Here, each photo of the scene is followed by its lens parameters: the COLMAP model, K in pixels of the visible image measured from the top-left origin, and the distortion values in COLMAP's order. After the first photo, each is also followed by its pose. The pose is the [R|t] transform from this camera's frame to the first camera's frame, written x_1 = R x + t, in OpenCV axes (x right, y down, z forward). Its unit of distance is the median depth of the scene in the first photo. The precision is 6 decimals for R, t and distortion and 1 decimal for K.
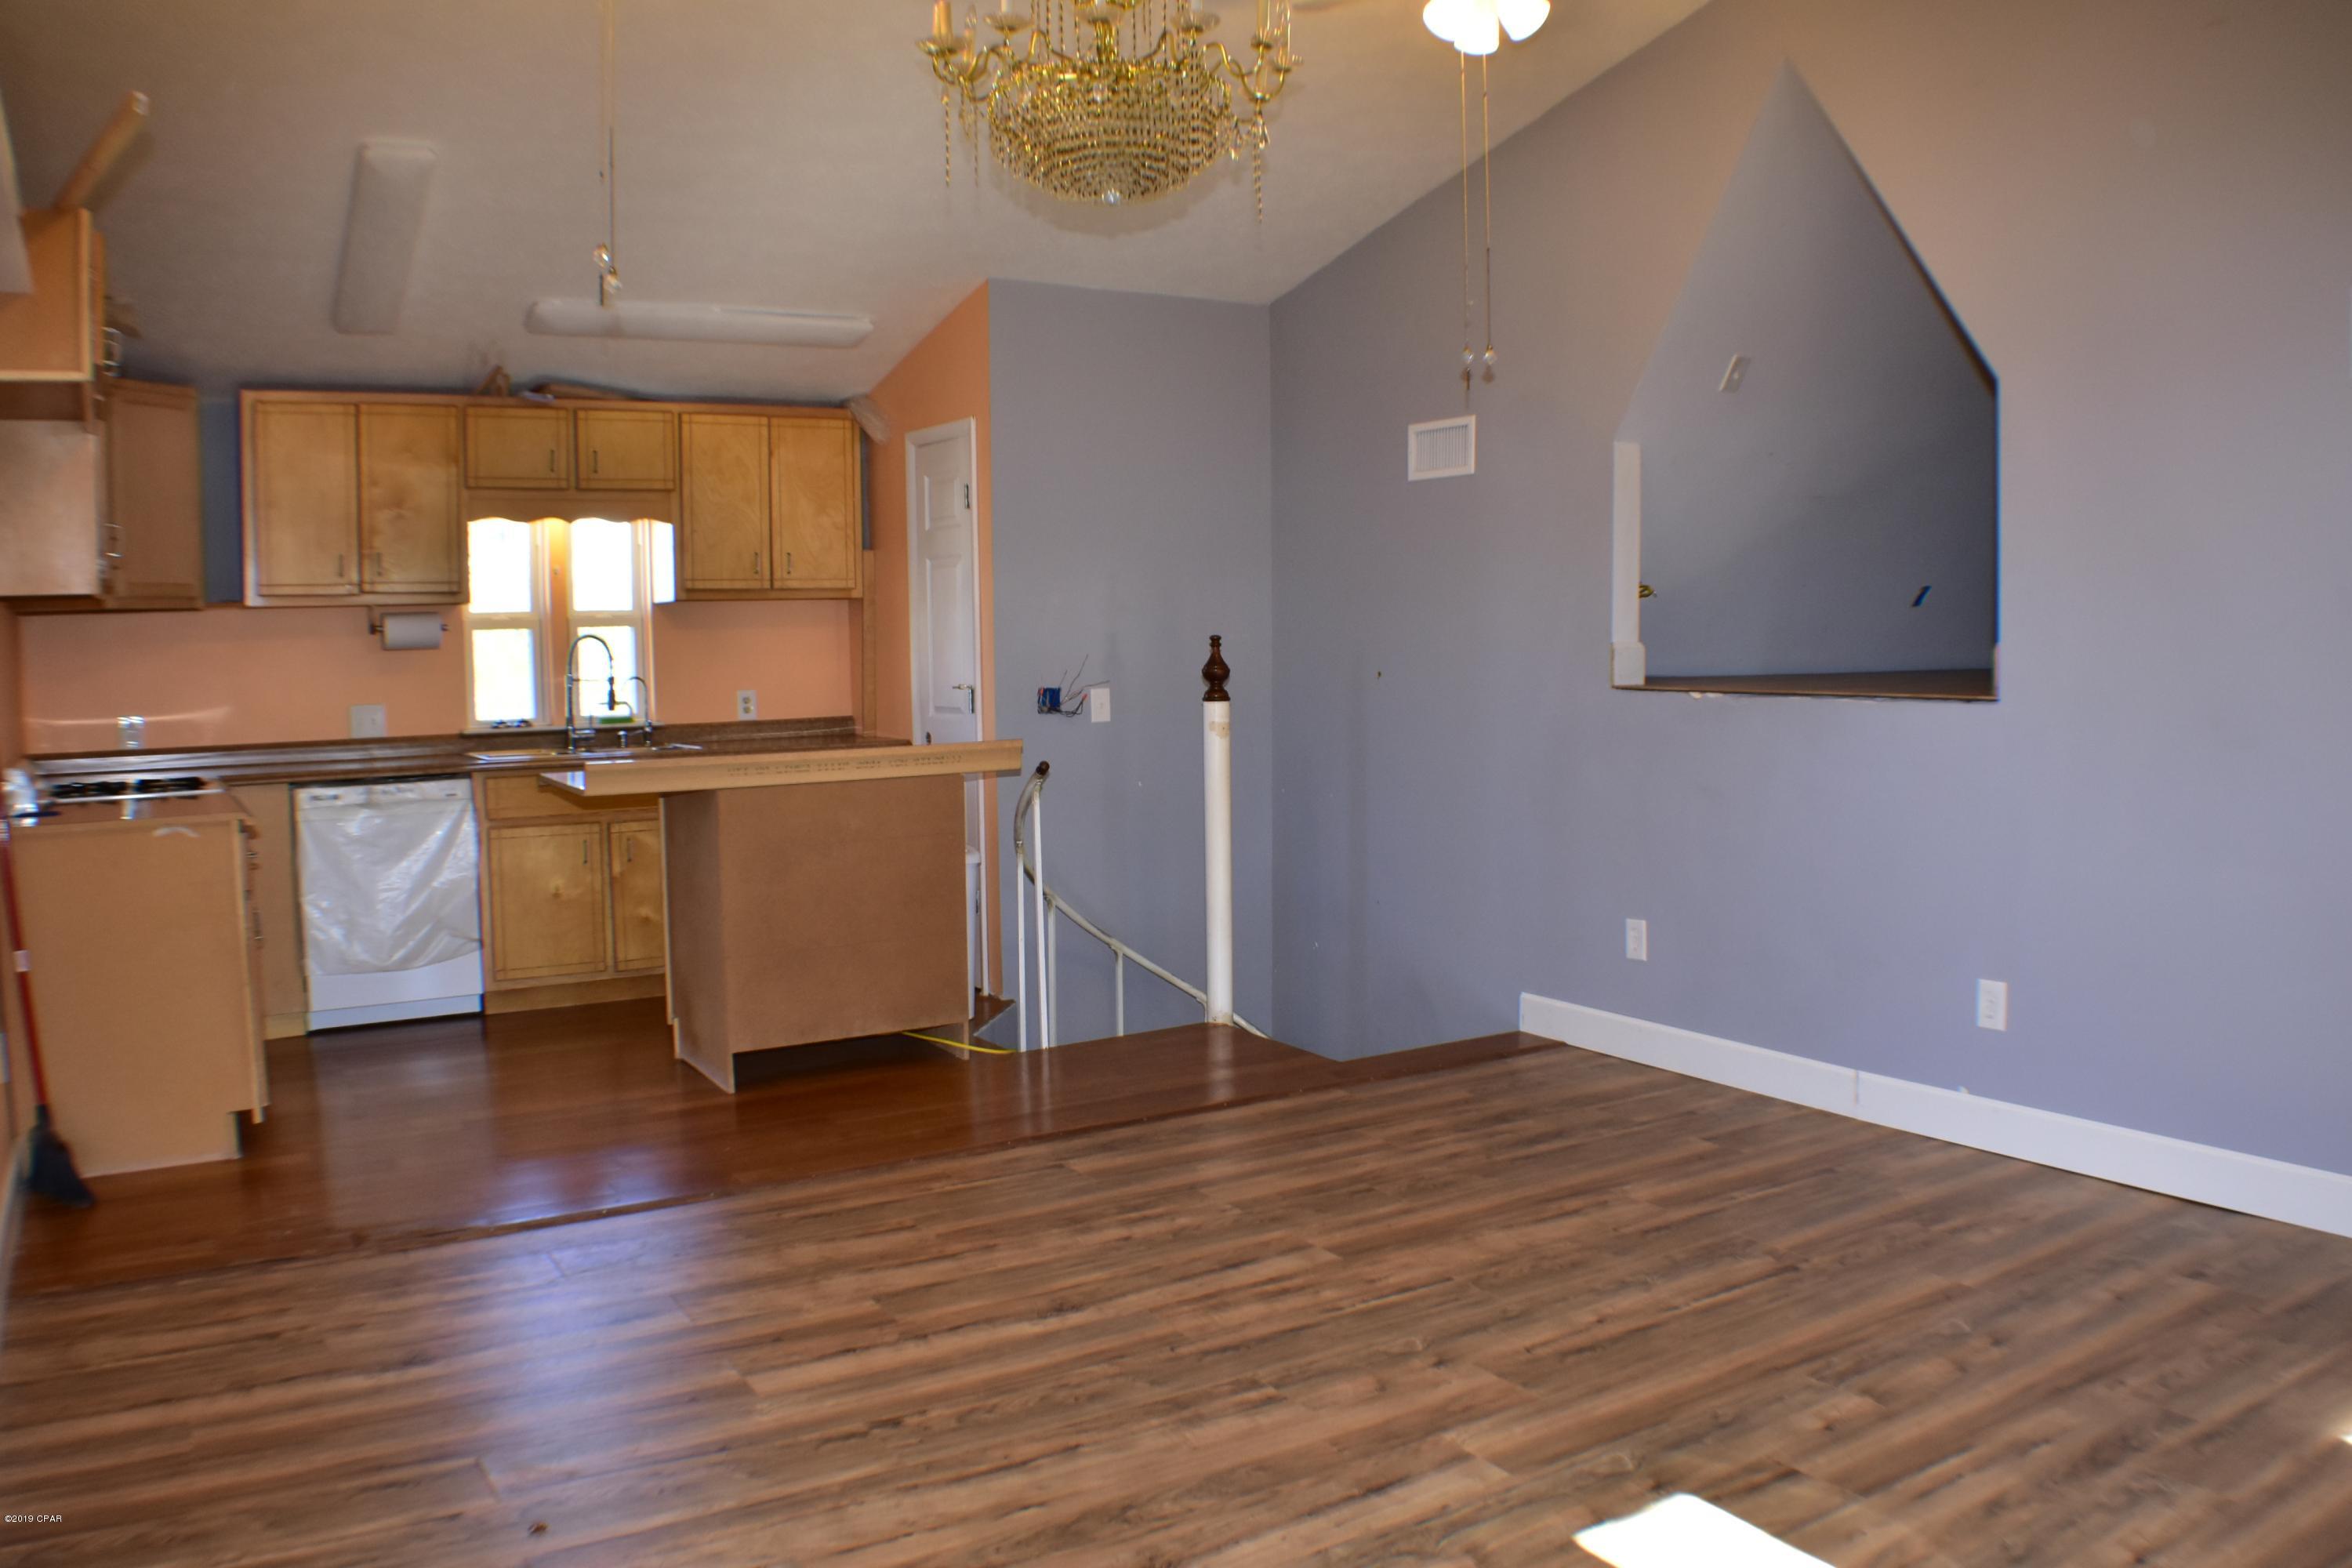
lens RADIAL K [[1778.1, 0, 1171.6], [0, 1778.1, 782.1], [0, 0, 1]] dist [-0.166073, 0.025770]
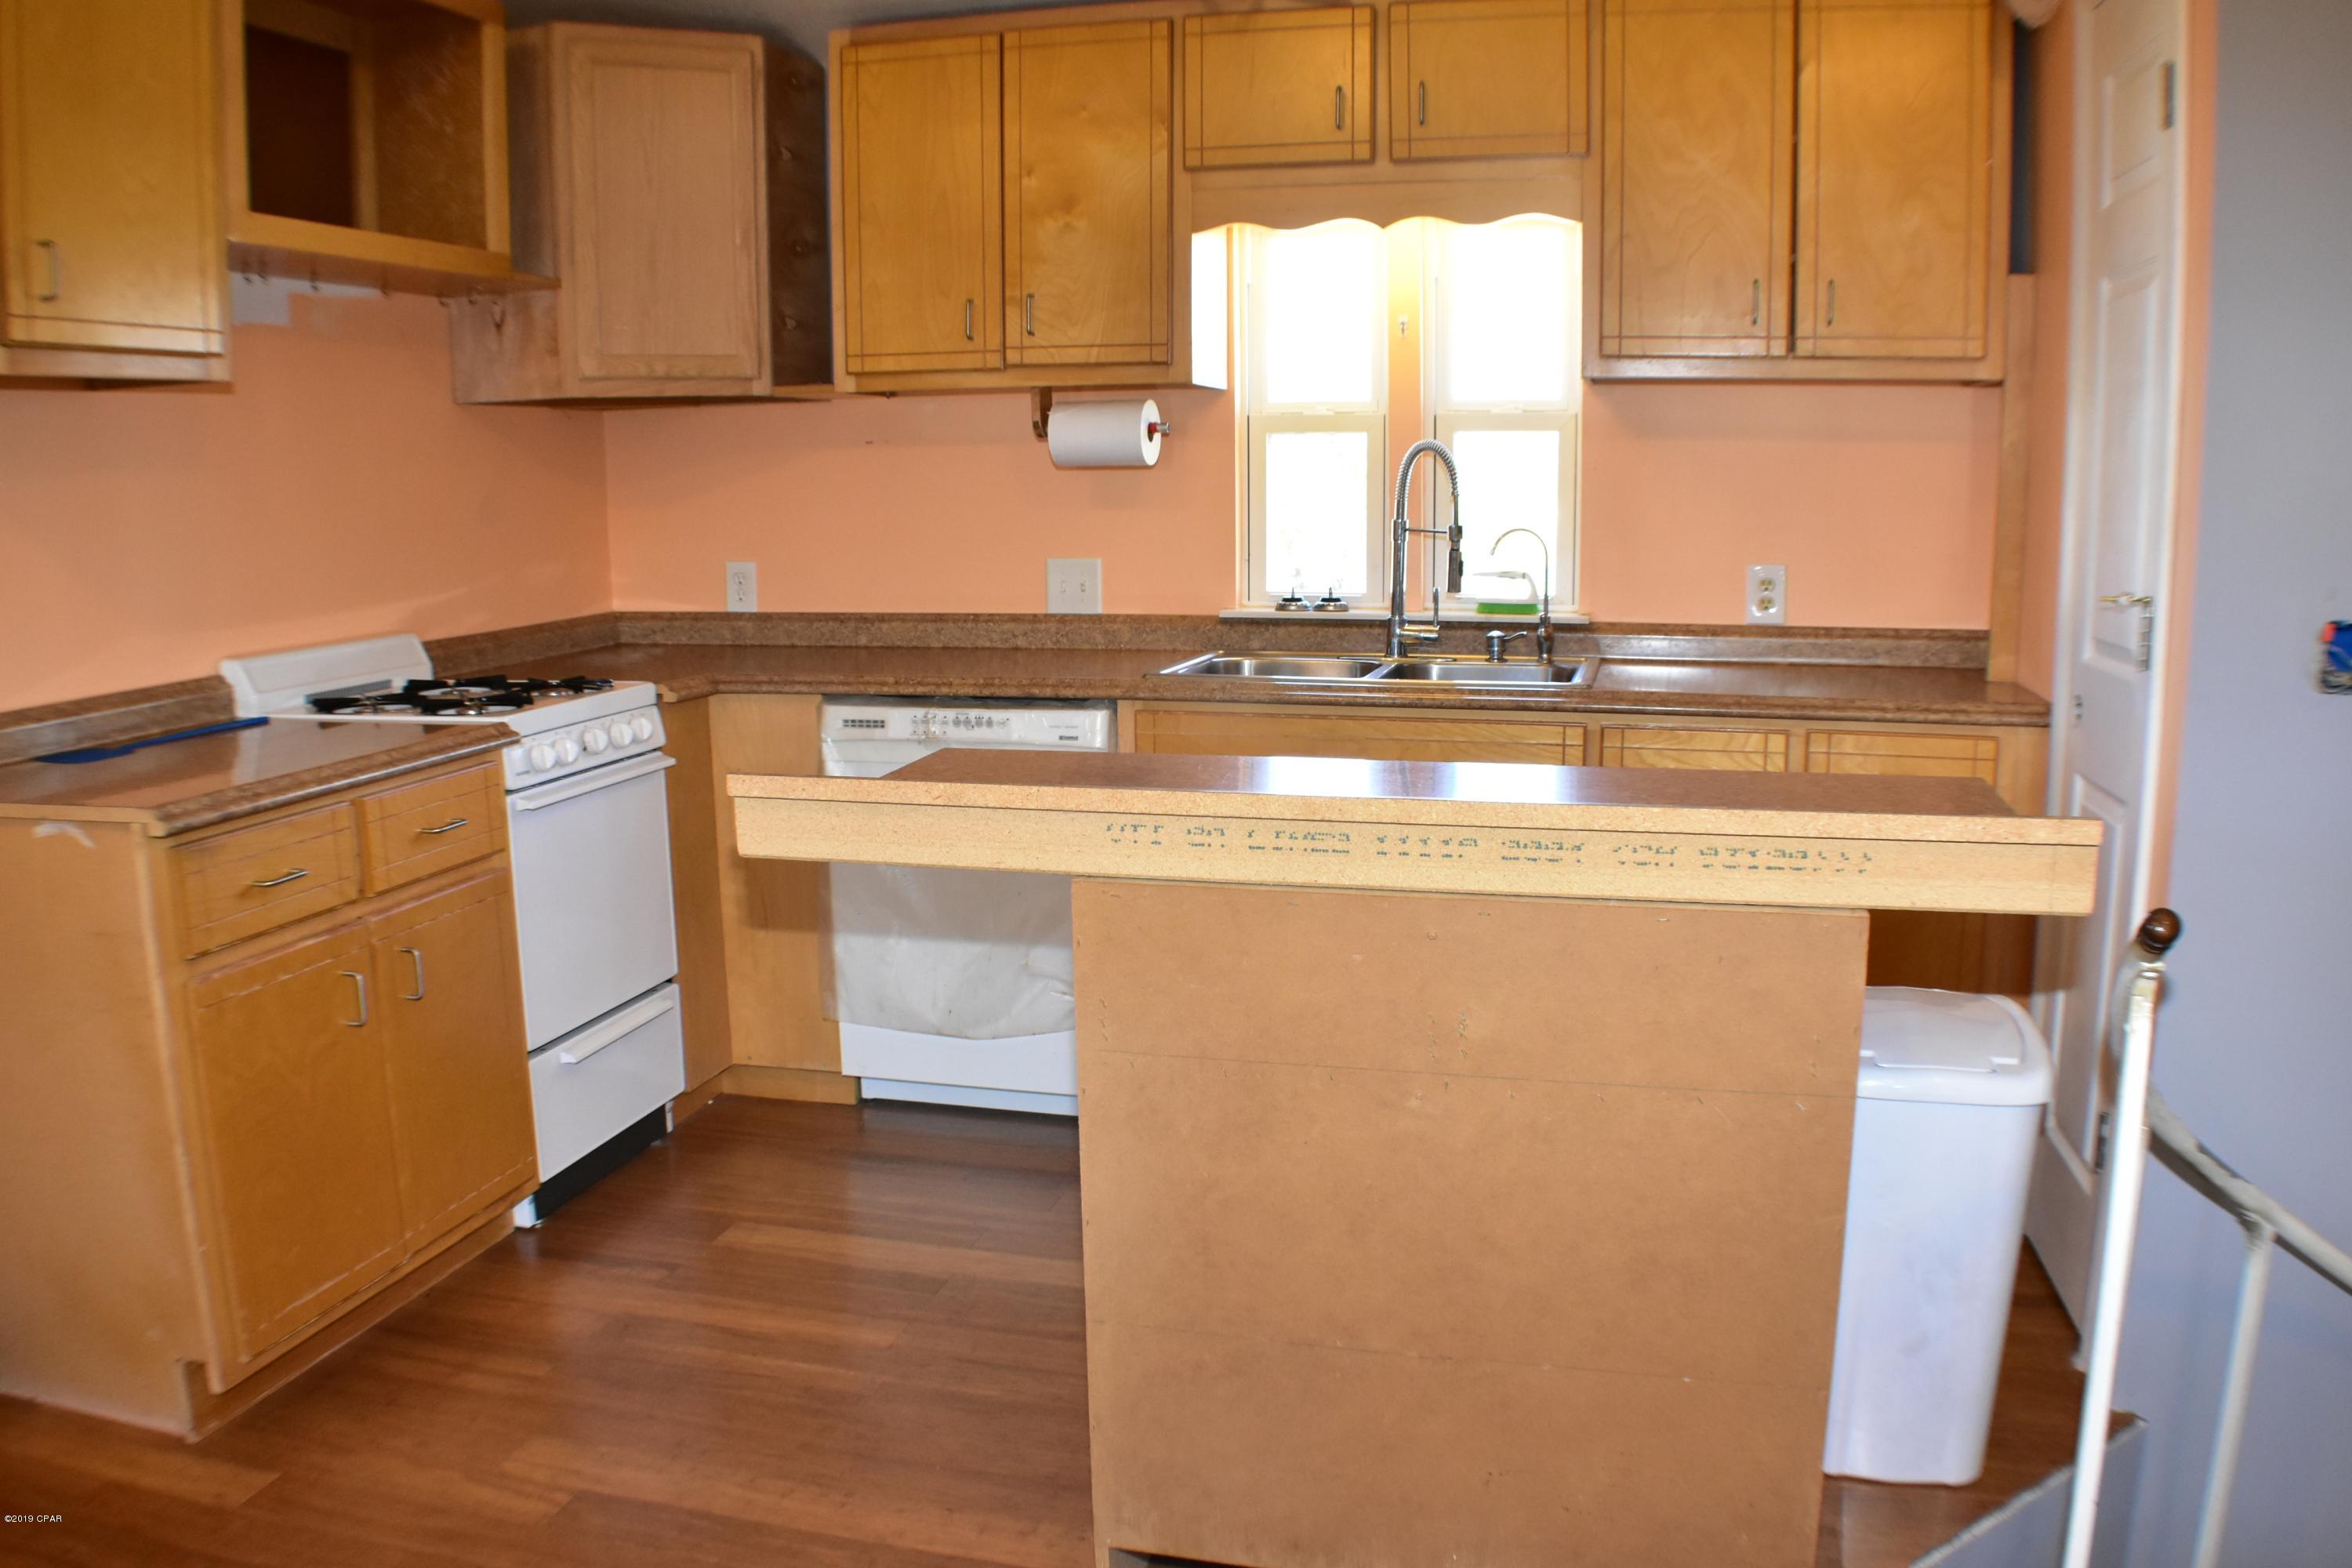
lens RADIAL K [[1778.1, 0, 1181.5], [0, 1778.1, 795.1], [0, 0, 1]] dist [-0.166073, 0.025770]
pose [[0.698143, 0.135352, -0.703048, 0.000970], [-0.062317, 0.989729, 0.128662, -0.045317], [0.713242, -0.046012, 0.699406, 0.591673]]
